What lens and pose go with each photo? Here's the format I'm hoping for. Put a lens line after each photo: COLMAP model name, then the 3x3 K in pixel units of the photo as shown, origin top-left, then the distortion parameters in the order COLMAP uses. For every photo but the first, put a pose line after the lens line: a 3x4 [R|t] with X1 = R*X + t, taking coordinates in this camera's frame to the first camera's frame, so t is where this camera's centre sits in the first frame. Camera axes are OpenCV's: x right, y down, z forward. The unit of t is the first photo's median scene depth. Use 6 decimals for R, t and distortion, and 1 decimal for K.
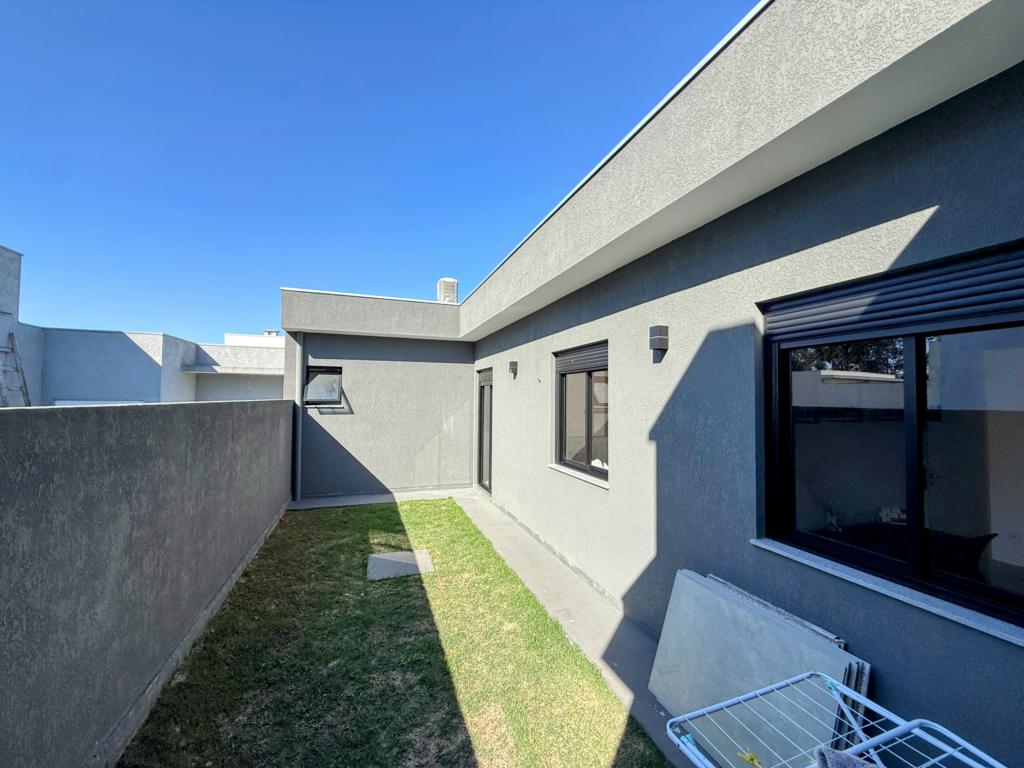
lens RADIAL K [[407.6, 0, 513.0], [0, 407.6, 386.2], [0, 0, 1]] dist [0.001517, -0.000198]
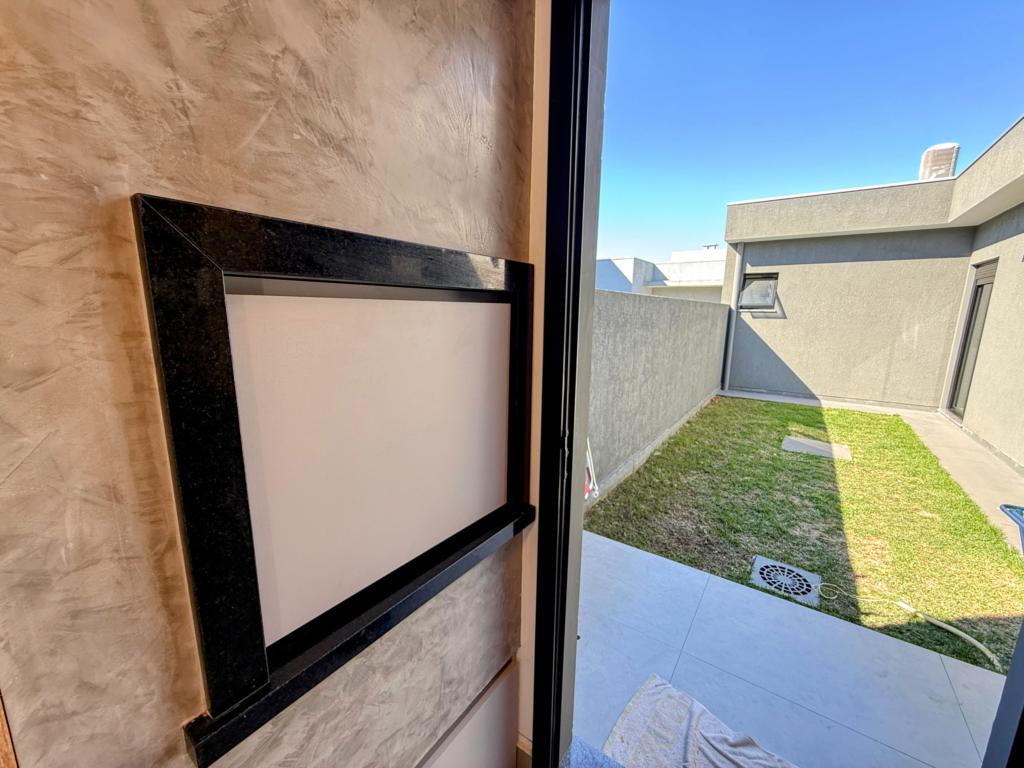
lens RADIAL K [[407.6, 0, 510.1], [0, 407.6, 385.3], [0, 0, 1]] dist [0.001517, -0.000198]
pose [[0.565764, 0.151659, -0.810500, 0.092887], [0.015375, 0.980829, 0.194263, 0.026702], [0.824424, -0.122369, 0.552586, -0.204178]]
